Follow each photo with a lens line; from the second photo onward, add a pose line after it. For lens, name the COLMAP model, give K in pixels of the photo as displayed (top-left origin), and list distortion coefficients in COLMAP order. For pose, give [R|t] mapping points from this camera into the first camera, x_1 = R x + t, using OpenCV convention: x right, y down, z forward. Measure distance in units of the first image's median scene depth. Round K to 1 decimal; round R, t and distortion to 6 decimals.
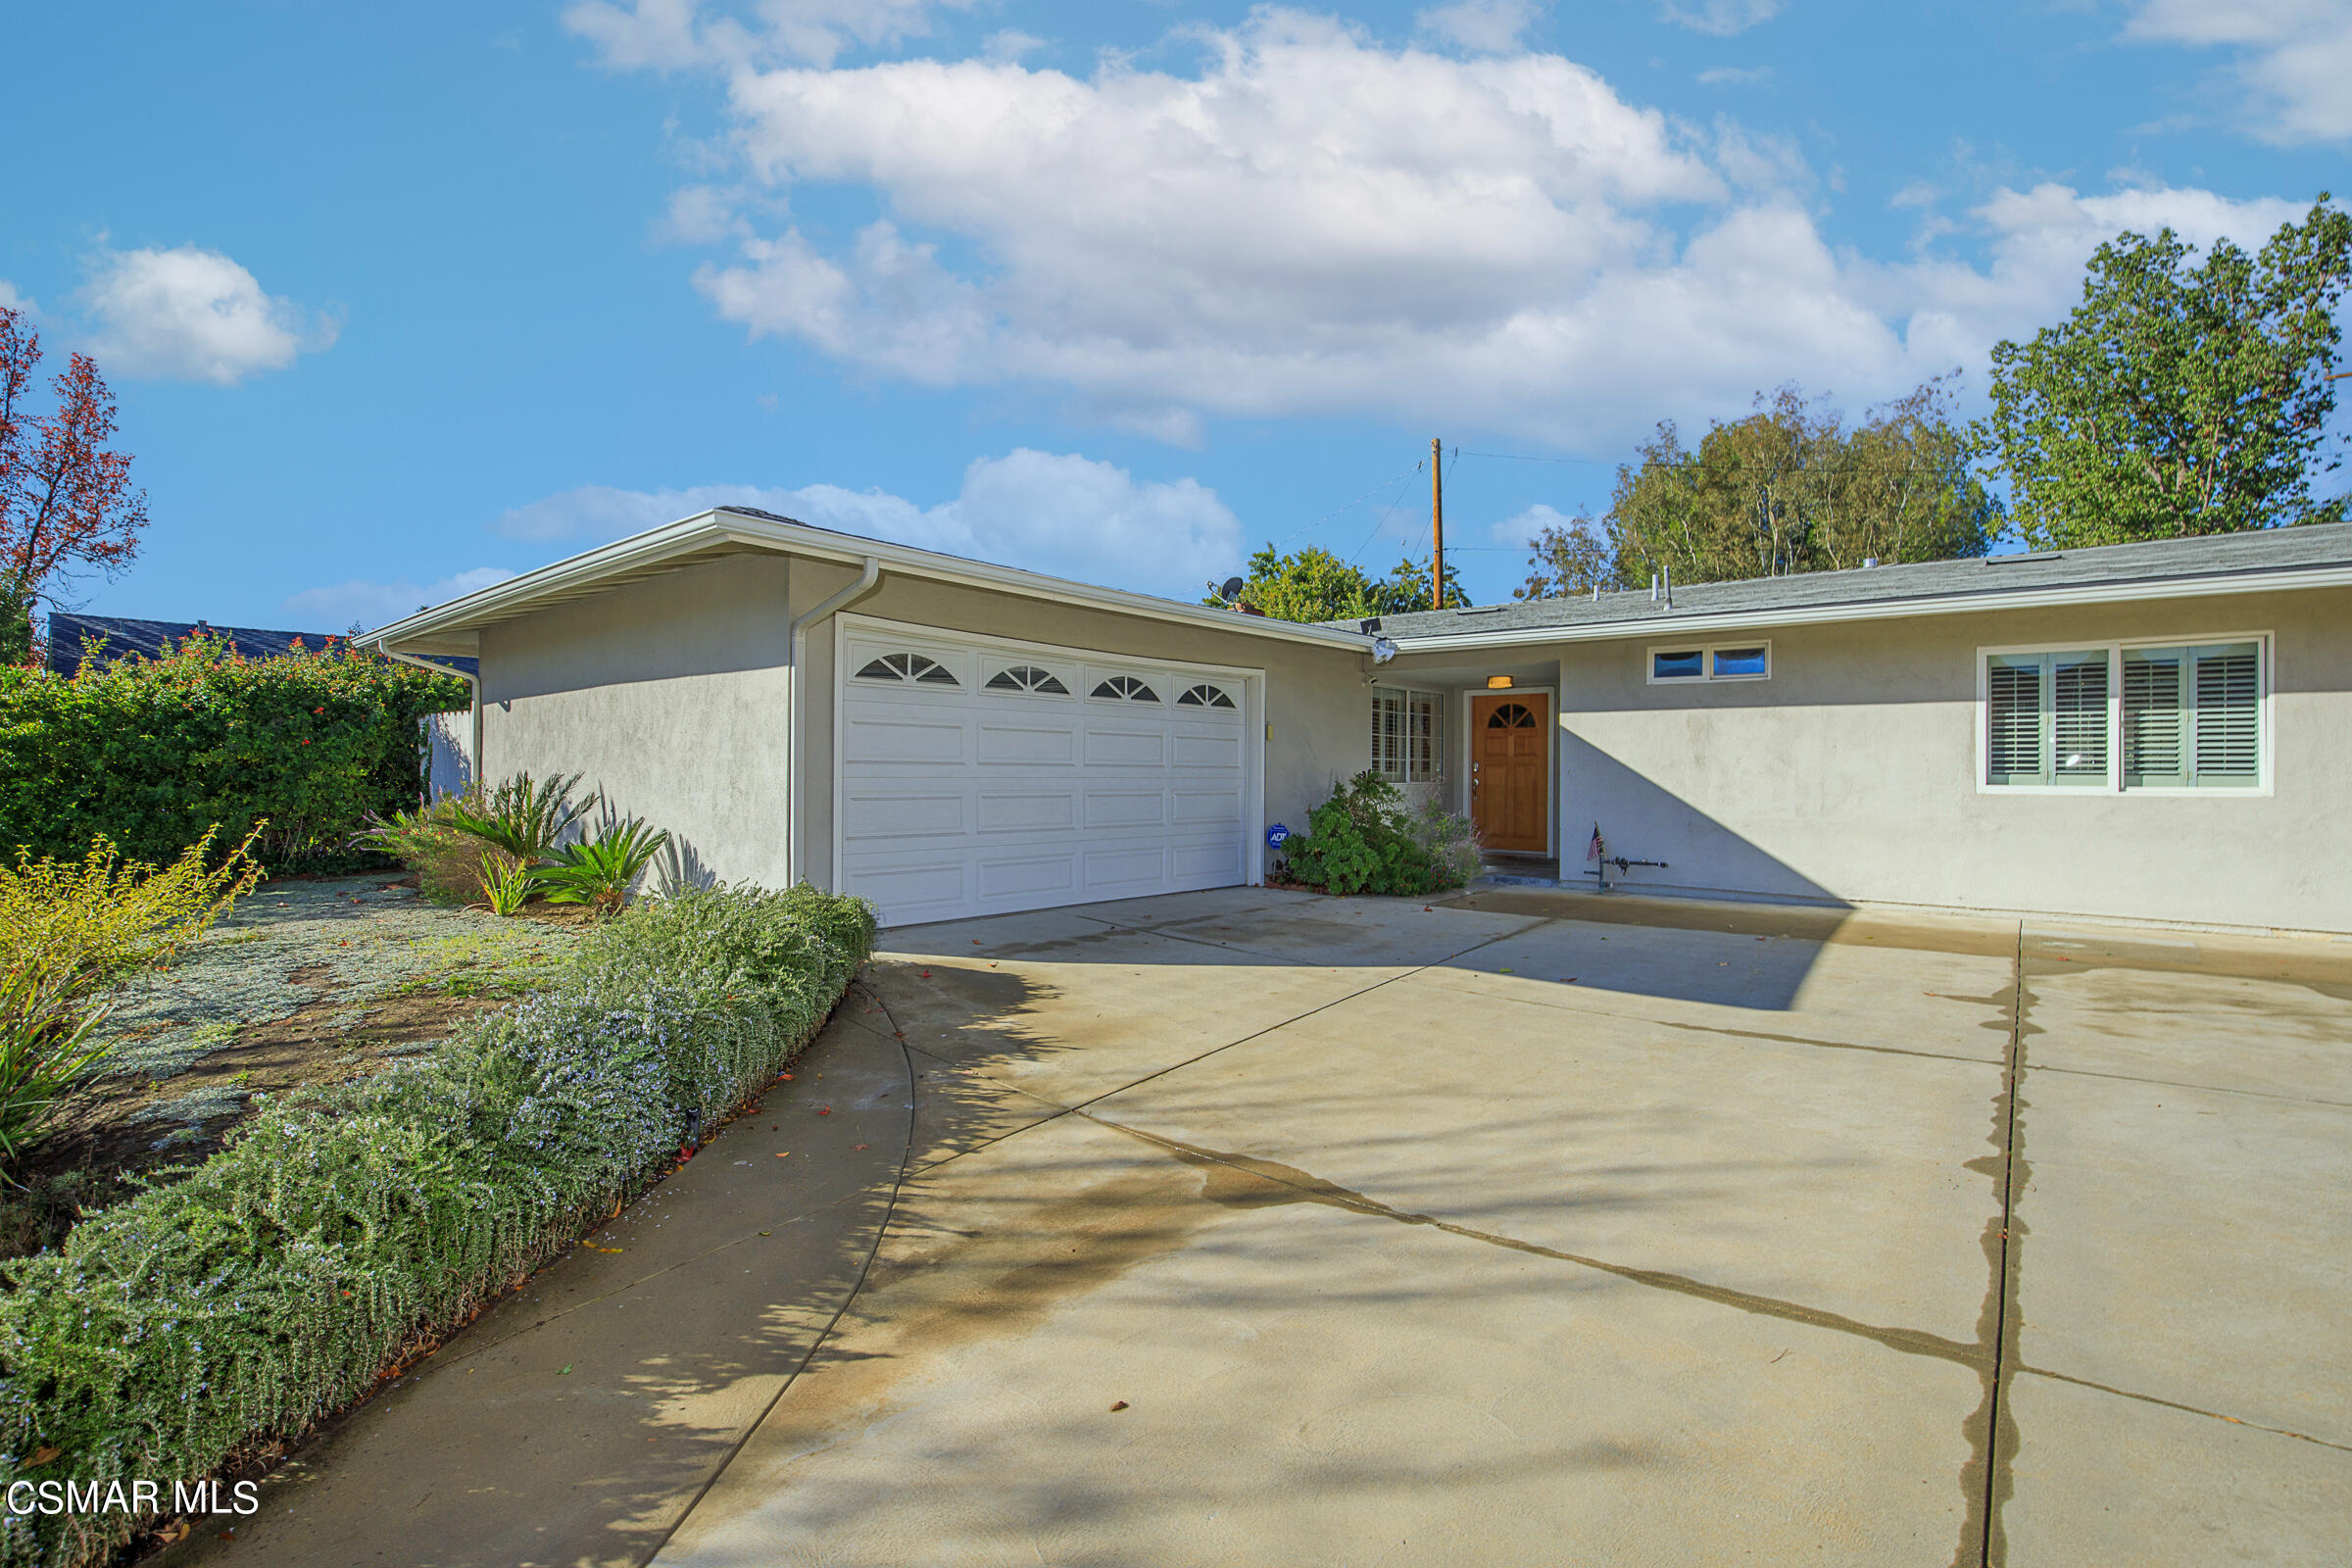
lens RADIAL K [[1071.3, 0, 1165.1], [0, 1071.3, 785.4], [0, 0, 1]] dist [-0.050810, 0.012941]
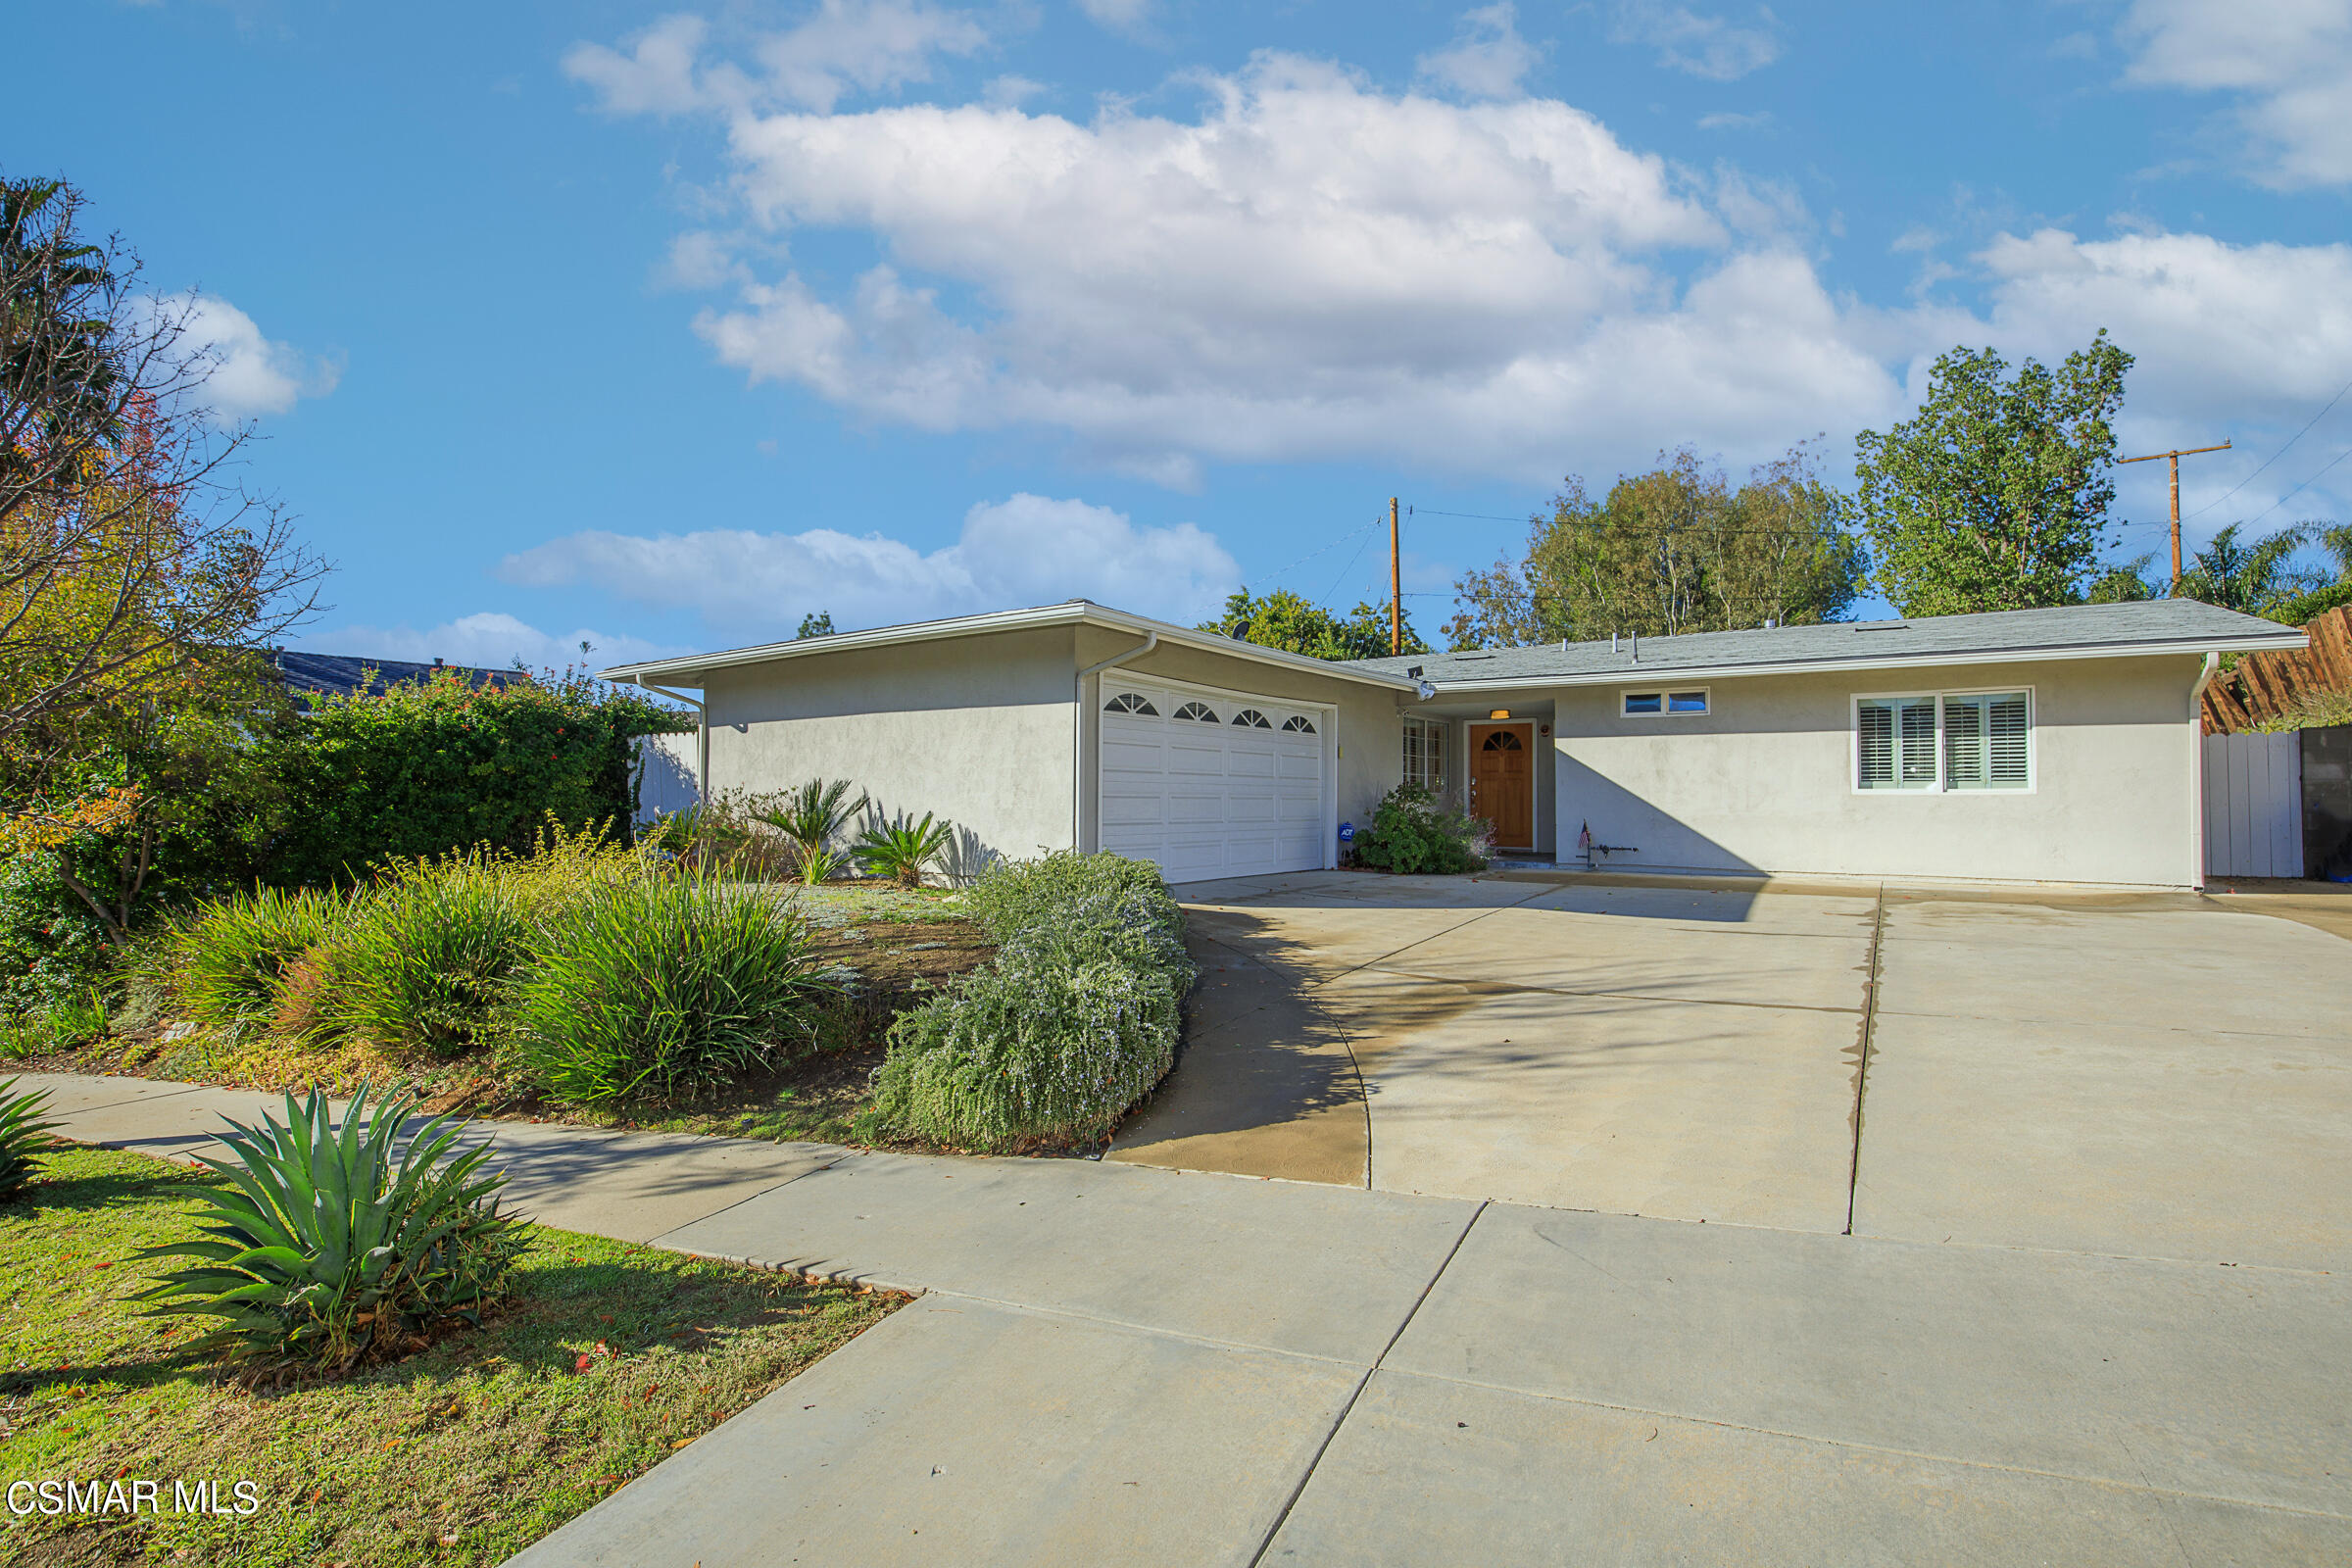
lens RADIAL K [[1071.3, 0, 1165.1], [0, 1071.3, 785.4], [0, 0, 1]] dist [-0.050810, 0.012941]
pose [[0.996443, 0.000559, 0.084273, -0.227777], [0.001489, 0.999705, -0.024239, 0.022464], [-0.084262, 0.024279, 0.996148, -0.287631]]
